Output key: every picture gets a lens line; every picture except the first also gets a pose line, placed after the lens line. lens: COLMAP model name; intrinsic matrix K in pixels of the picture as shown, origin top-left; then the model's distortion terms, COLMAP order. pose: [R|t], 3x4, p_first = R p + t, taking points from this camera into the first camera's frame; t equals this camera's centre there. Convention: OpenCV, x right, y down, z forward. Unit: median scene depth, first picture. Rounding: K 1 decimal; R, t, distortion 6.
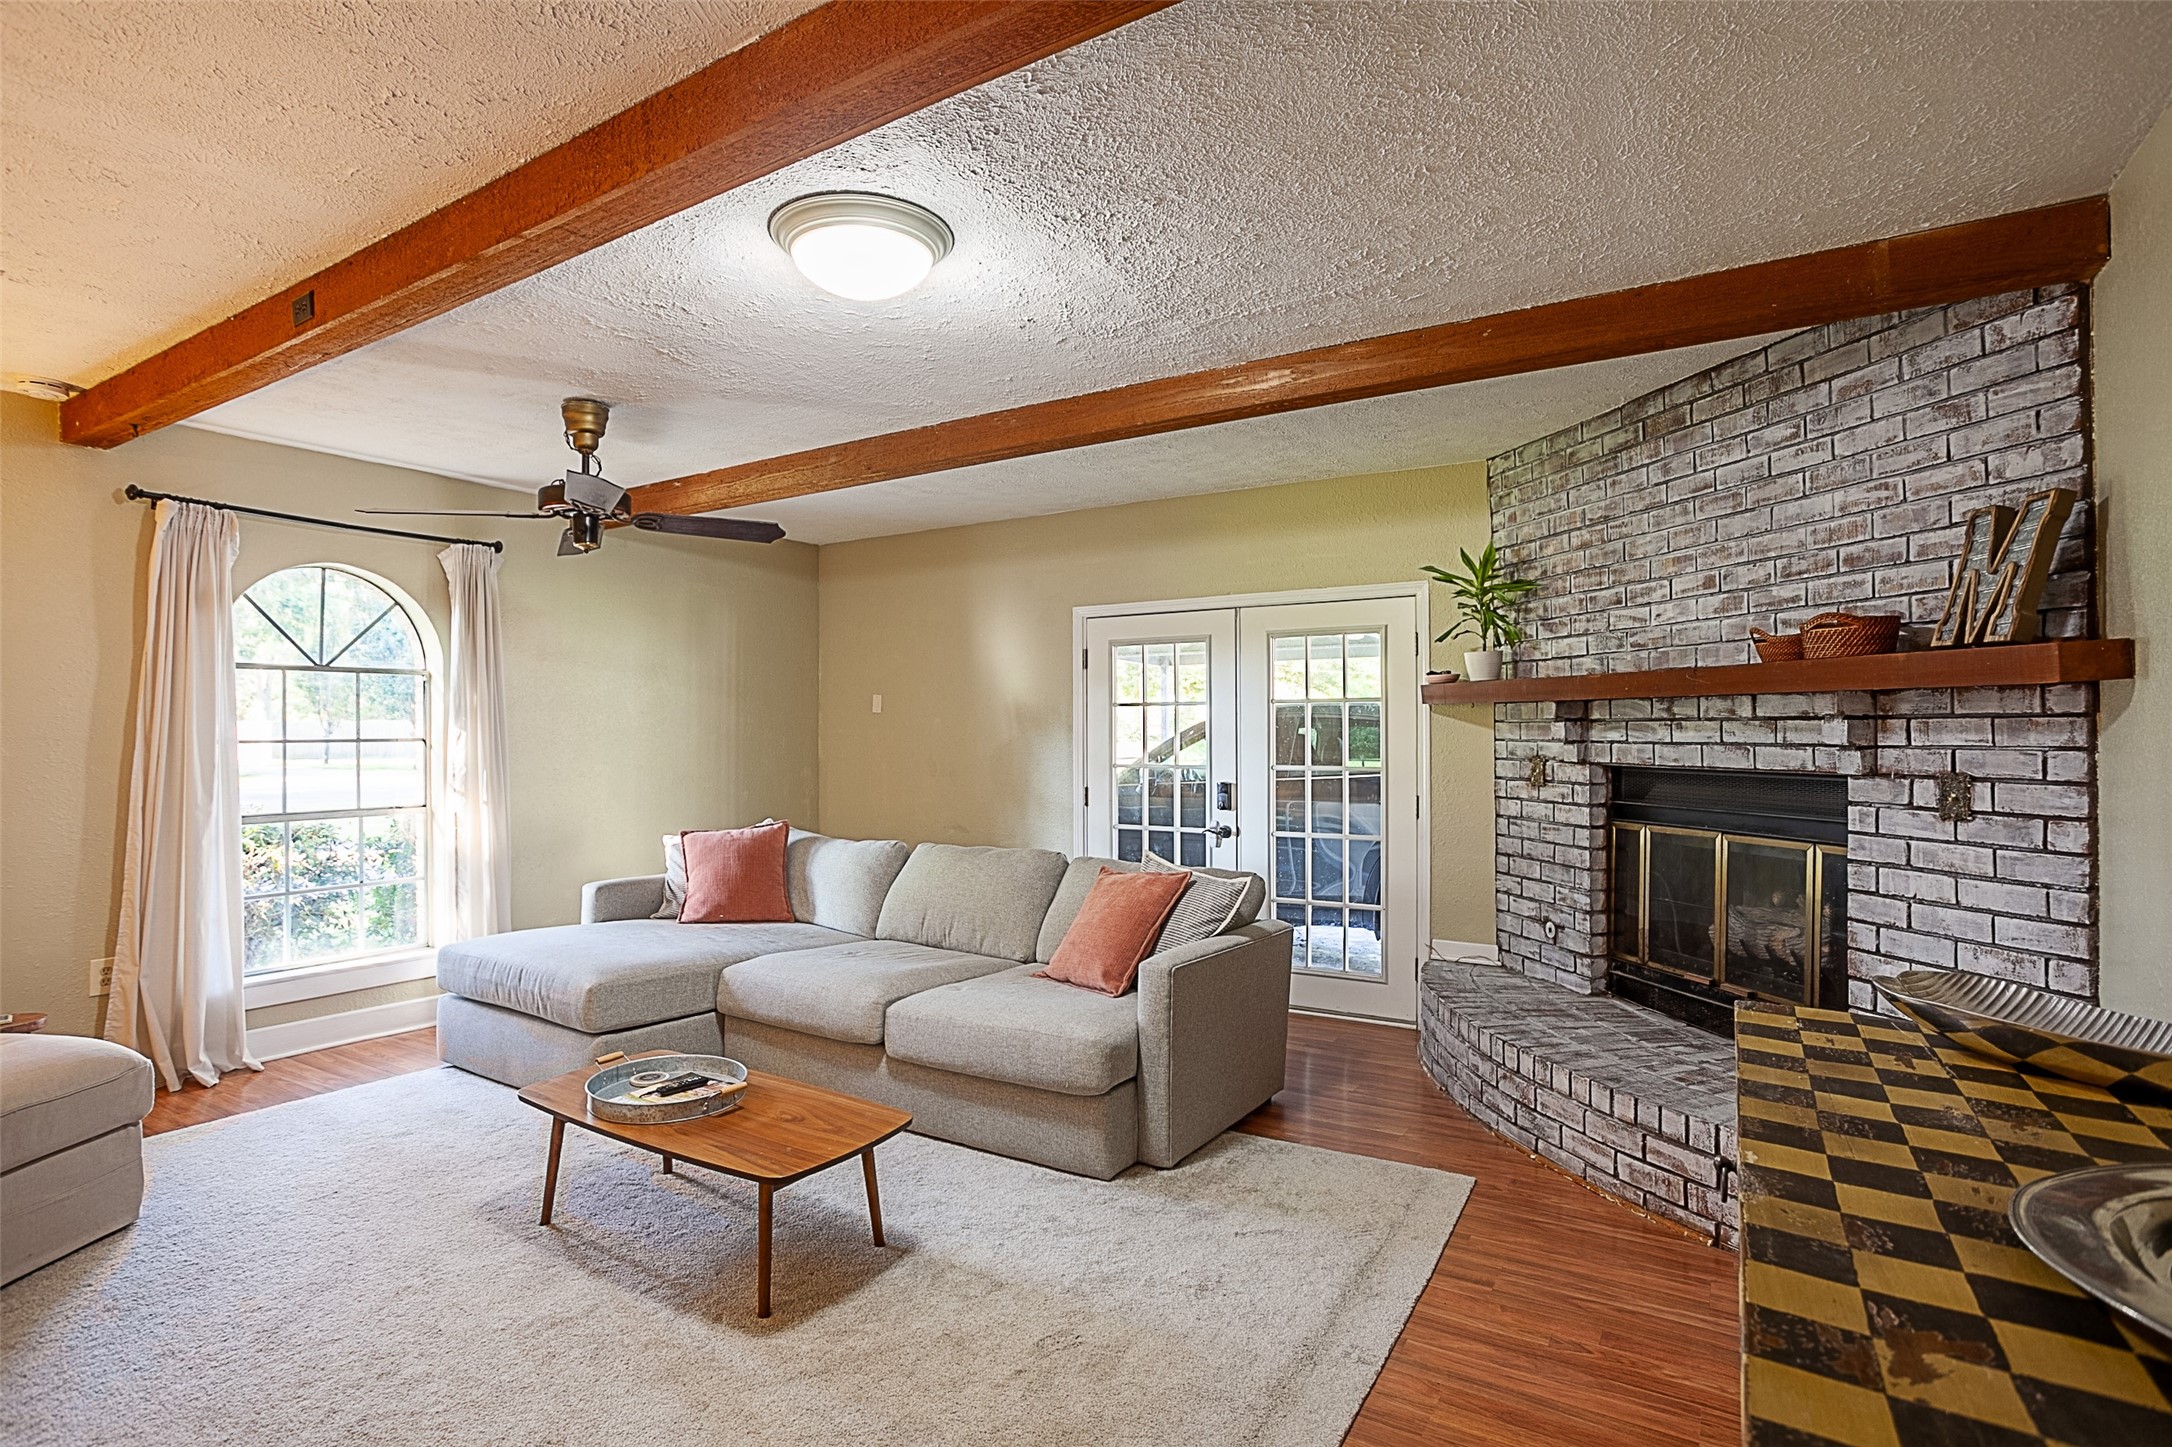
lens RADIAL K [[1077.3, 0, 1069.1], [0, 1077.3, 721.7], [0, 0, 1]] dist [-0.051902, 0.019814]
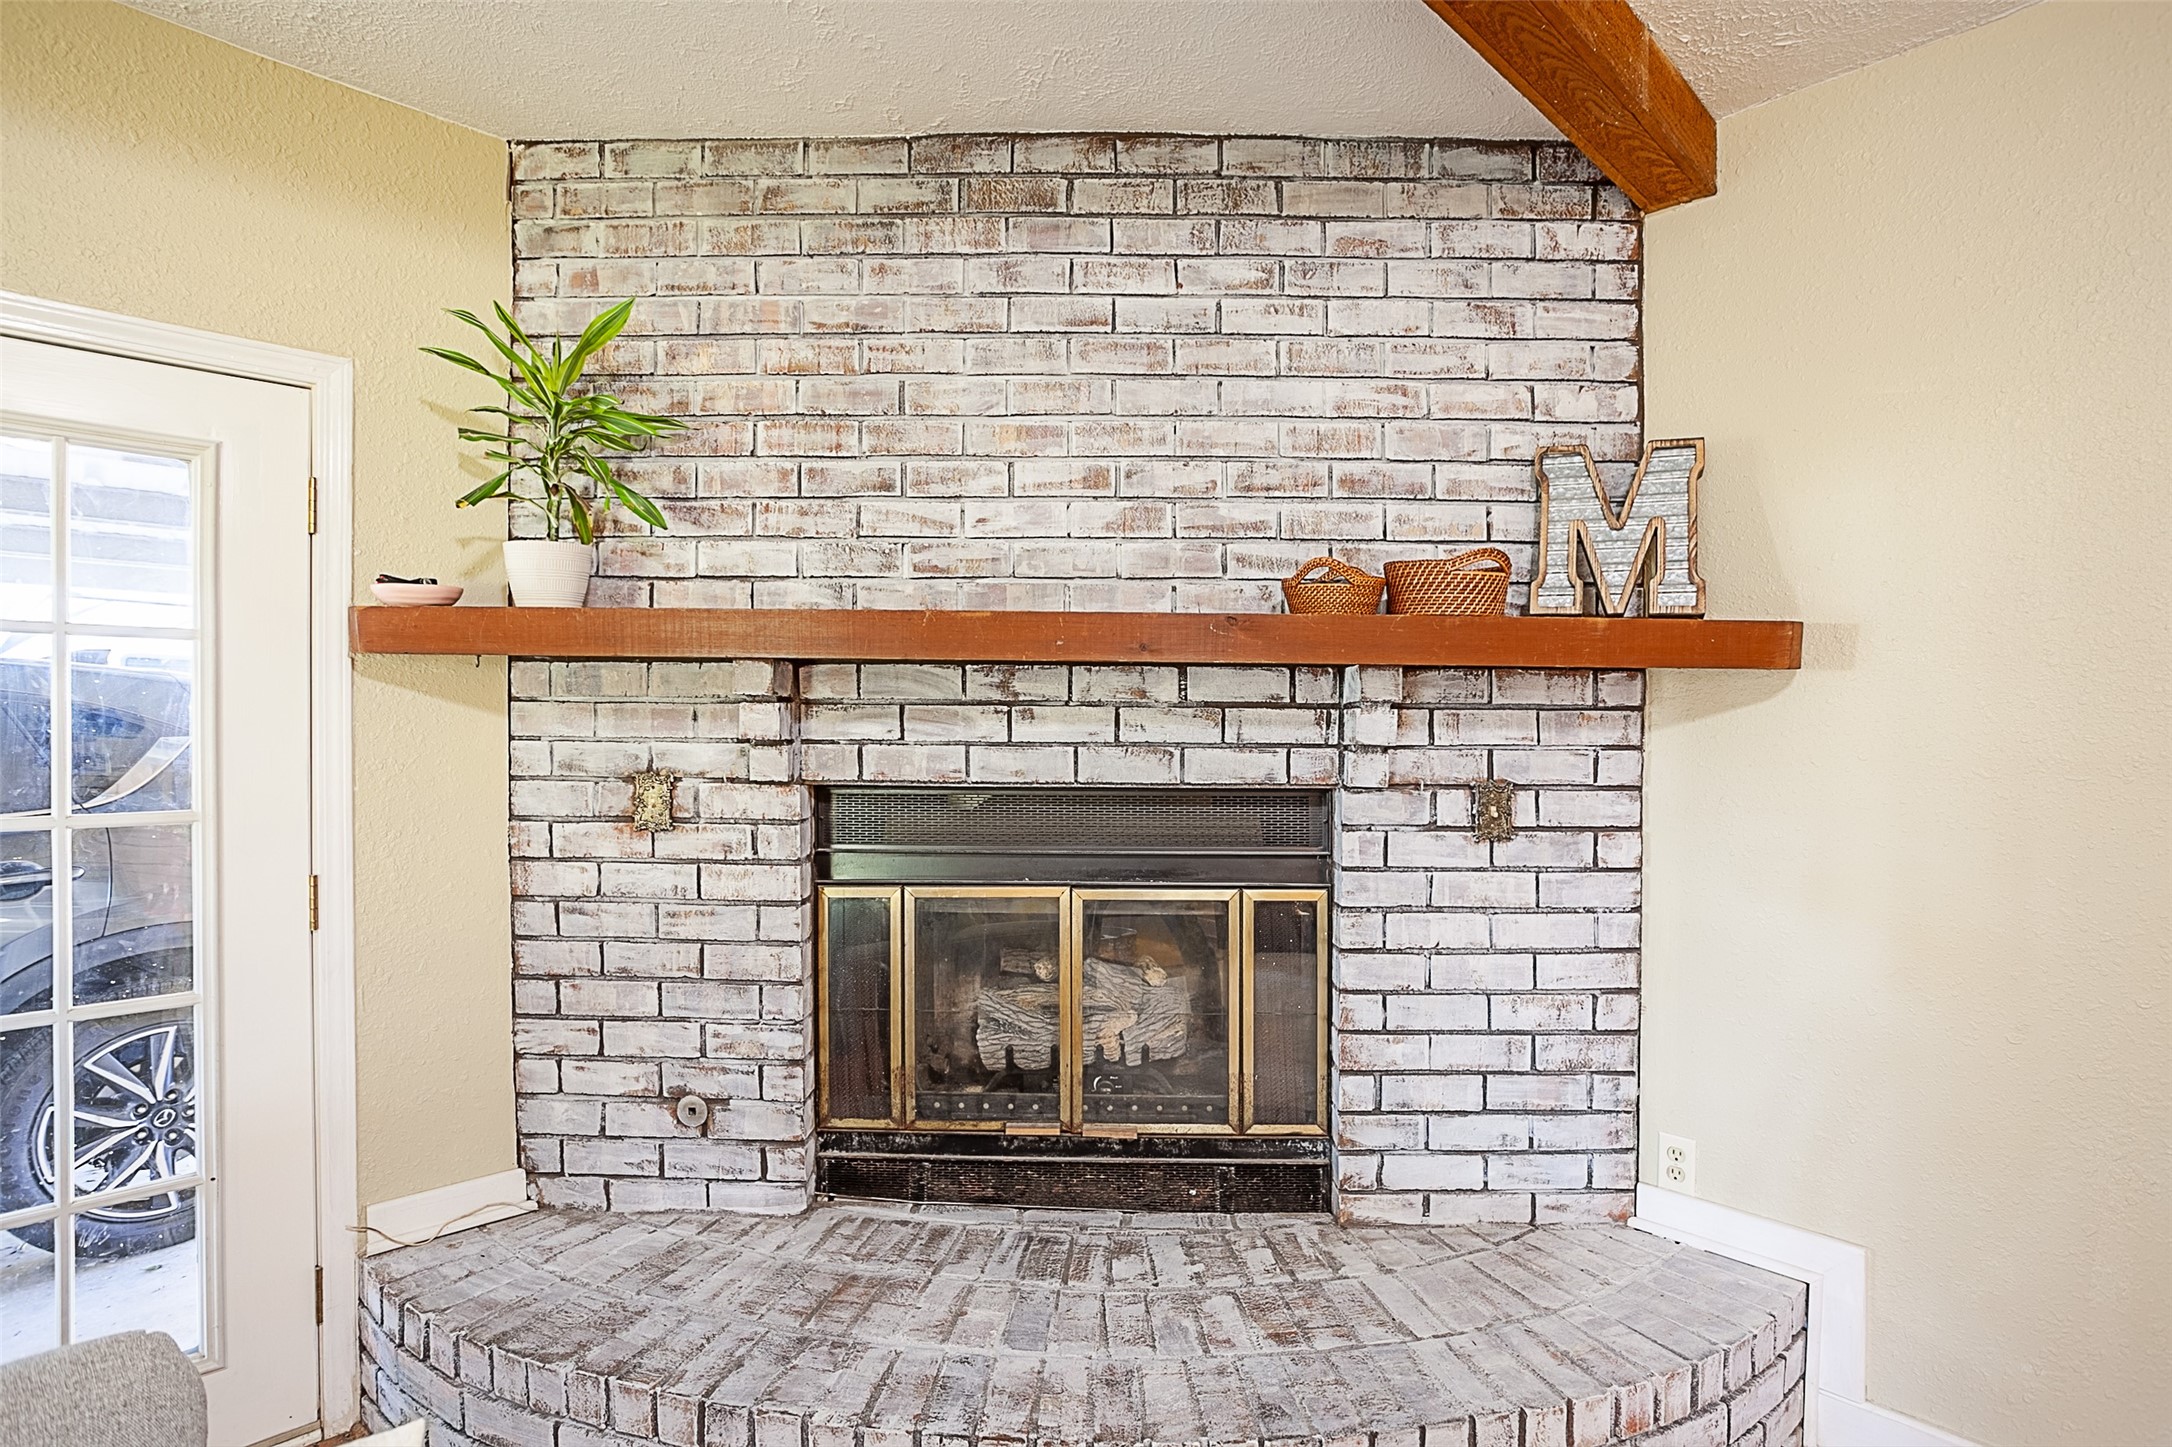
lens RADIAL K [[1077.3, 0, 1097.4], [0, 1077.3, 731.9], [0, 0, 1]] dist [-0.051902, 0.019814]
pose [[0.234168, -0.001219, 0.972195, 0.003726], [-0.015440, 0.999868, 0.004972, 0.010346], [-0.972074, -0.016176, 0.234118, 0.828720]]
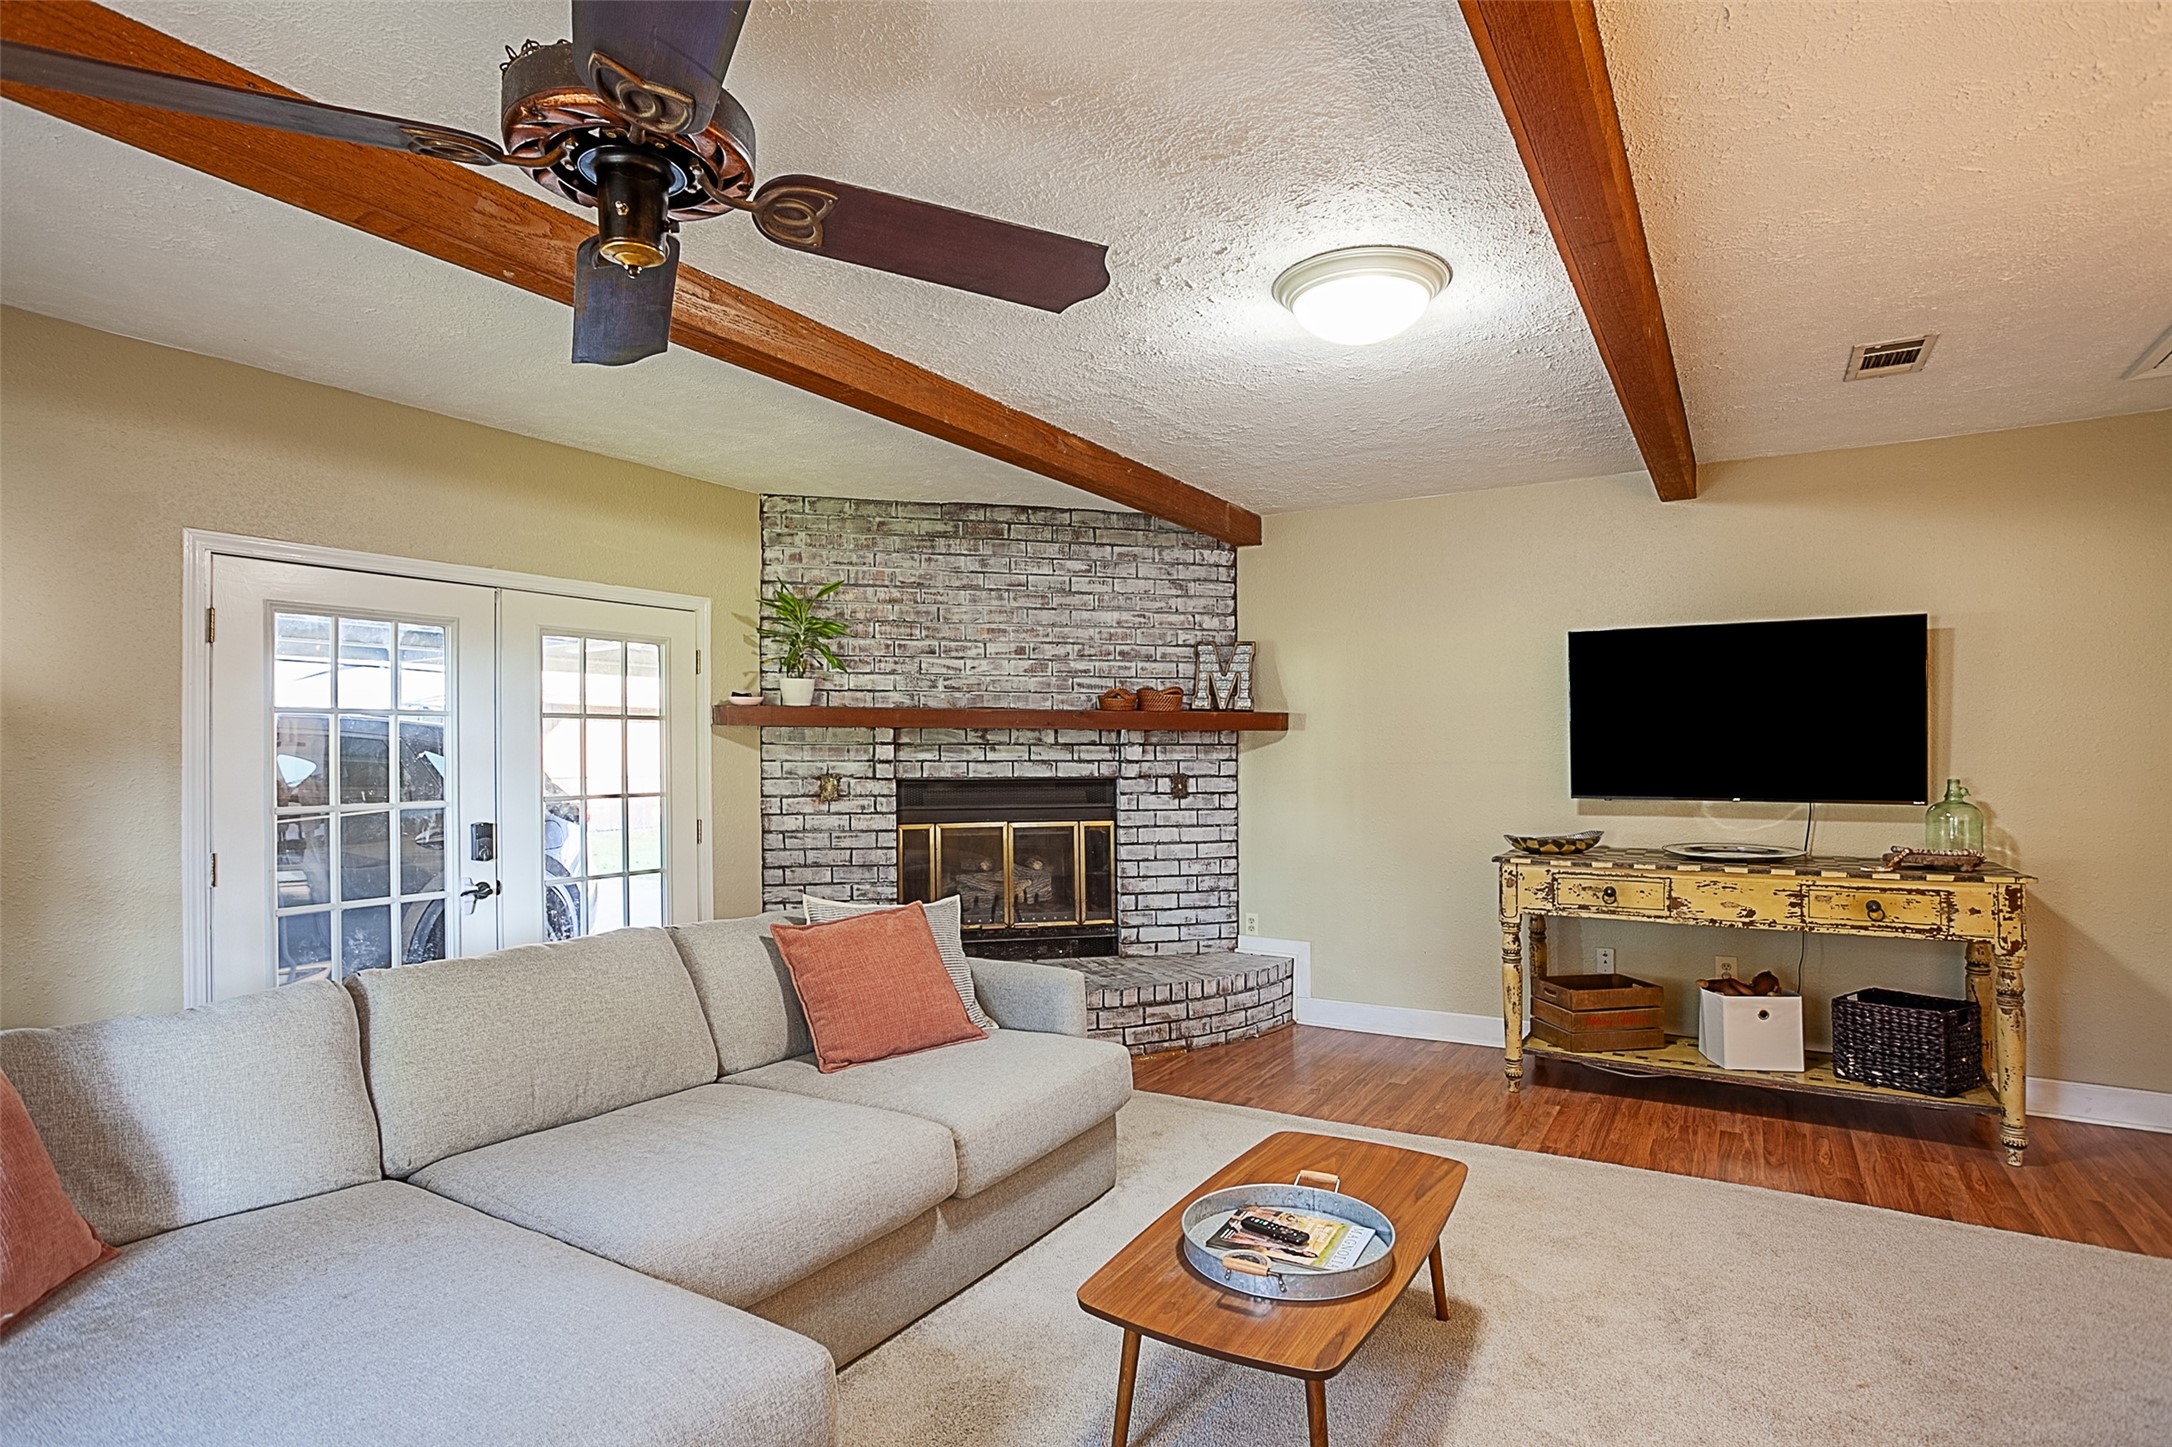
lens RADIAL K [[1077.3, 0, 1102.3], [0, 1077.3, 740.4], [0, 0, 1]] dist [-0.051902, 0.019814]
pose [[-0.004776, 0.009010, 0.999948, -0.860128], [-0.008185, 0.999926, -0.009049, 0.004863], [-0.999955, -0.008228, -0.004702, 0.868253]]
